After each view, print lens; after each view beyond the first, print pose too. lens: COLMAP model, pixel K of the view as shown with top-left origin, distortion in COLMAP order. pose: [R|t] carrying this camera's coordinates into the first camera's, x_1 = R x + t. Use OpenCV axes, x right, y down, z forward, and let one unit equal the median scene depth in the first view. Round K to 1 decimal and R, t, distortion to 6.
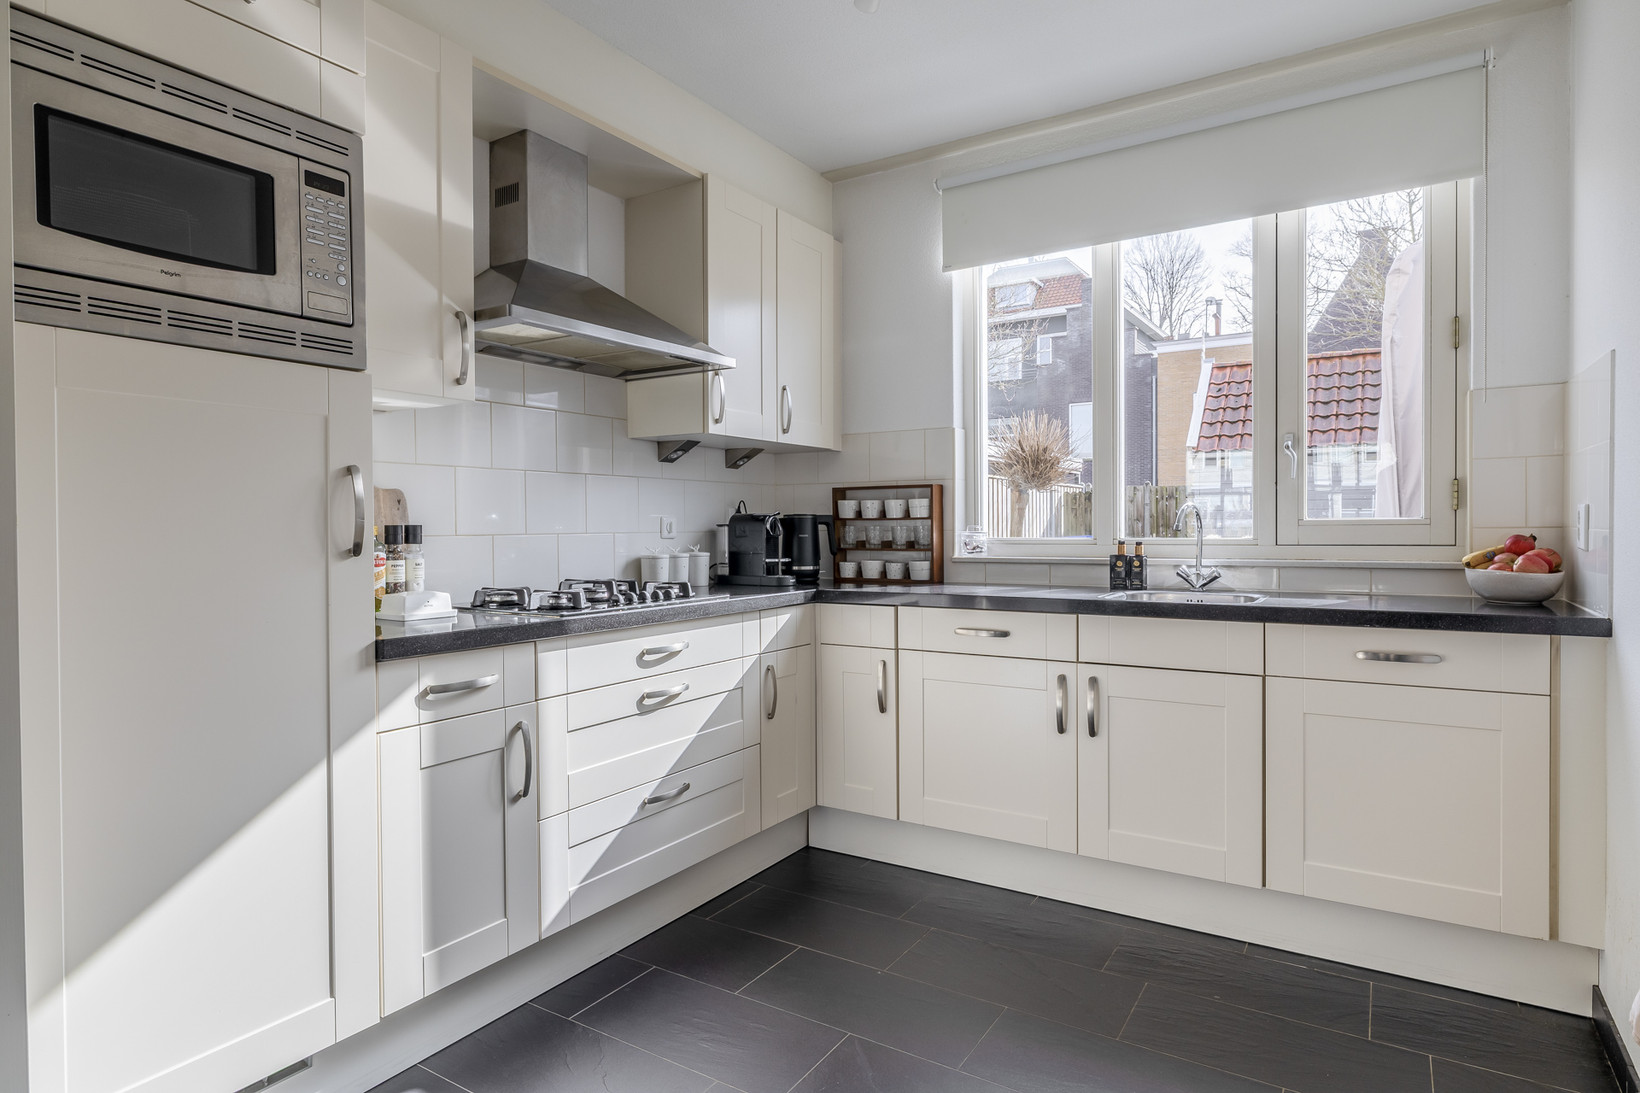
lens RADIAL K [[887.3, 0, 820.0], [0, 887.3, 546.5], [0, 0, 1]] dist [-0.003865, -0.000041]
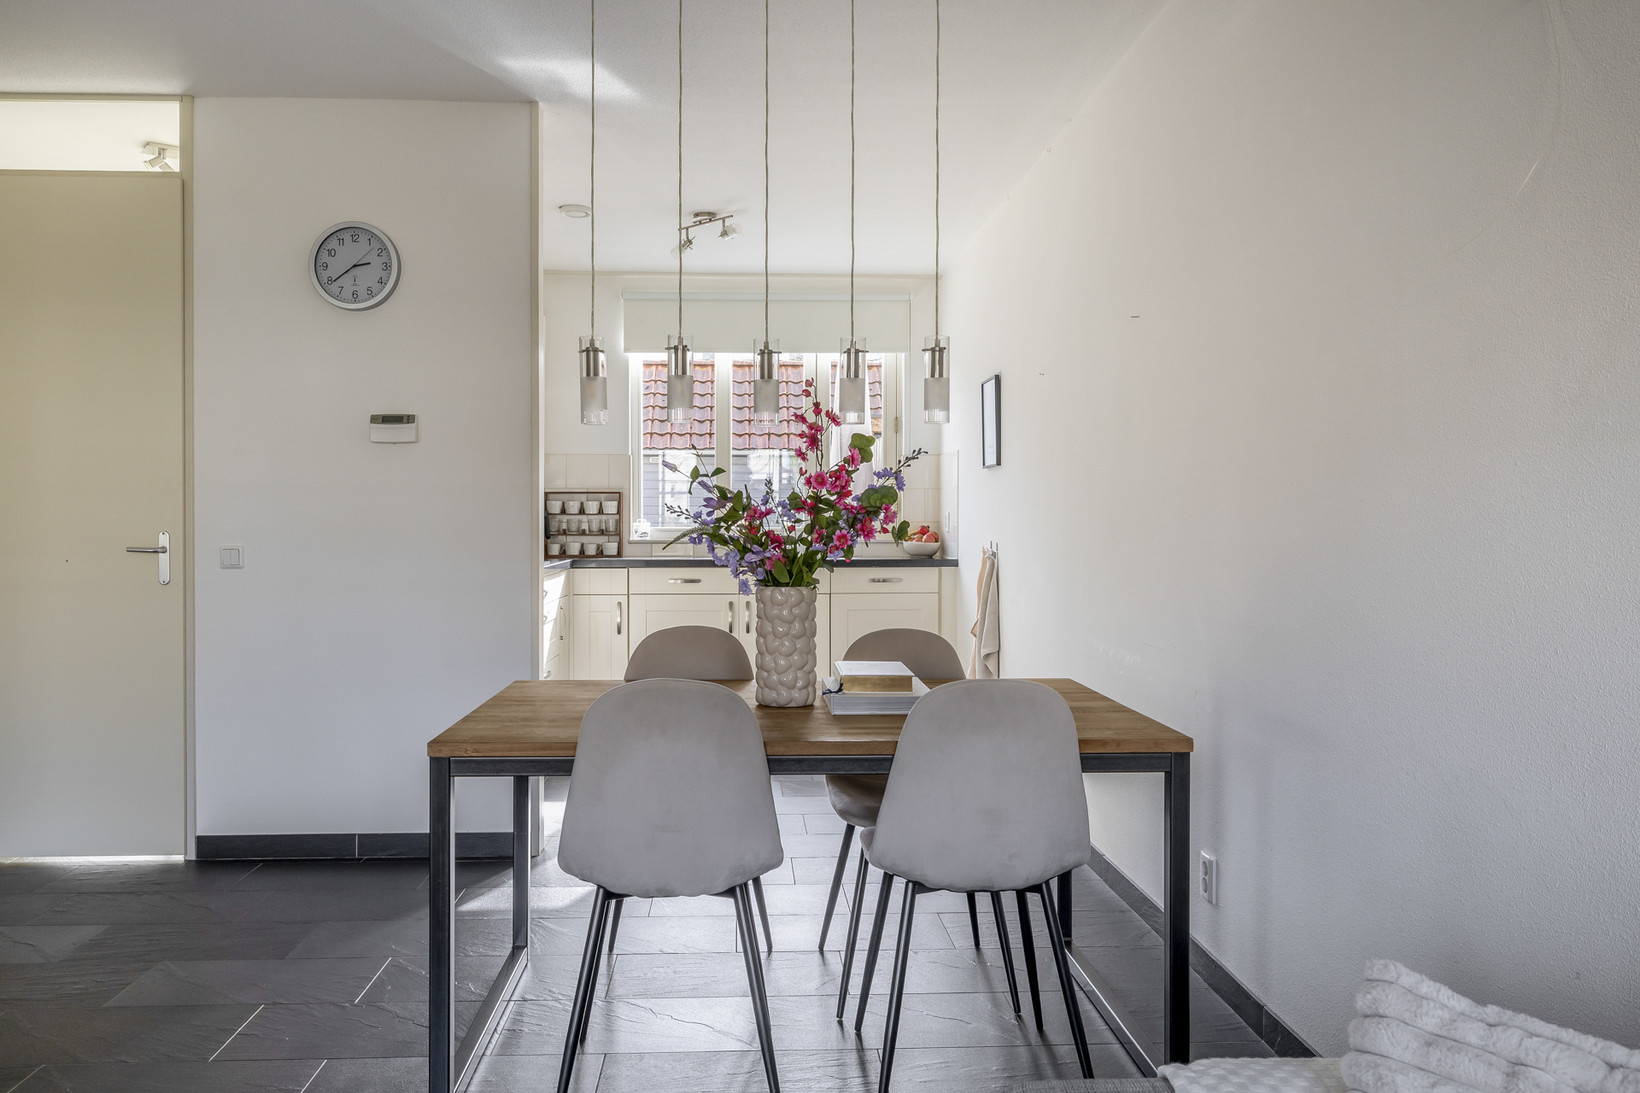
lens RADIAL K [[1184.2, 0, 820.0], [0, 1184.2, 546.5], [0, 0, 1]] dist [0.007049, 0.000779]
pose [[0.803262, -0.005356, 0.595601, -1.167055], [0.006442, 0.999979, 0.000305, 0.036901], [-0.595591, 0.003592, 0.803280, -1.204151]]
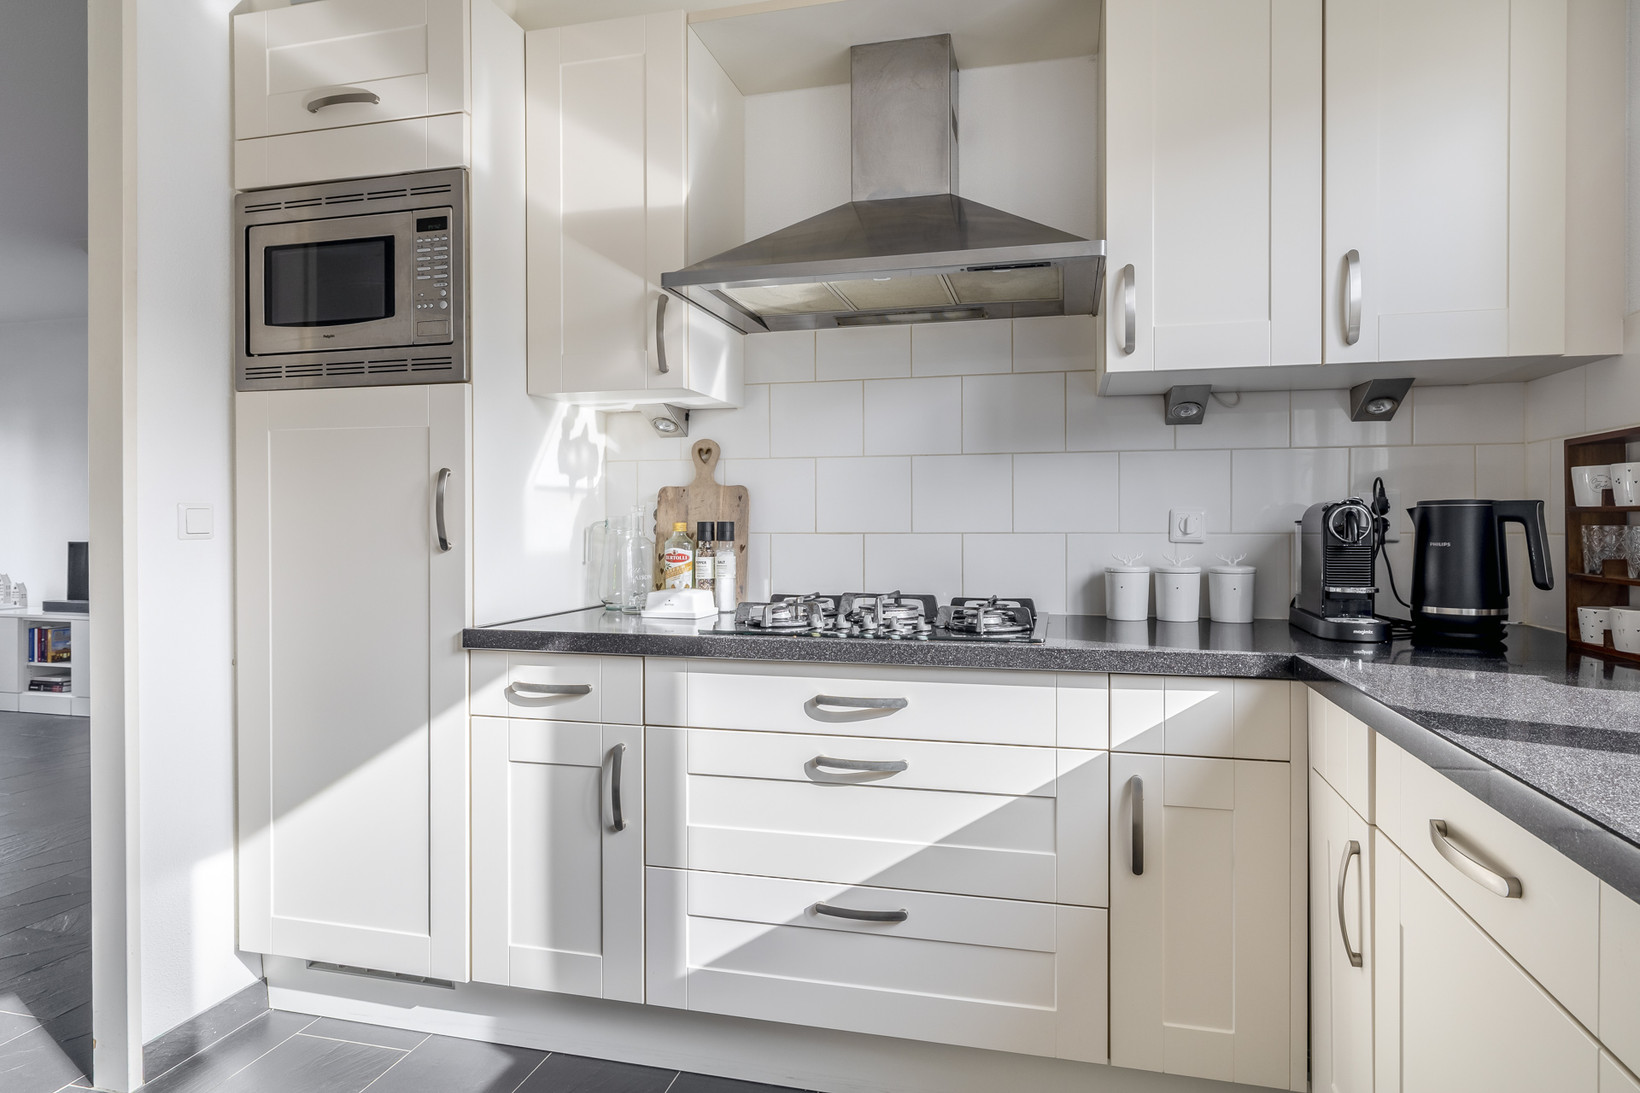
lens RADIAL K [[896.2, 0, 858.1], [0, 896.2, 533.6], [0, 0, 1]] dist [-0.000824, -0.000557]
pose [[0.329333, 0.013264, -0.944121, 0.422969], [-0.023476, 0.999707, 0.005856, -0.016840], [0.943922, 0.020236, 0.329548, 0.669503]]
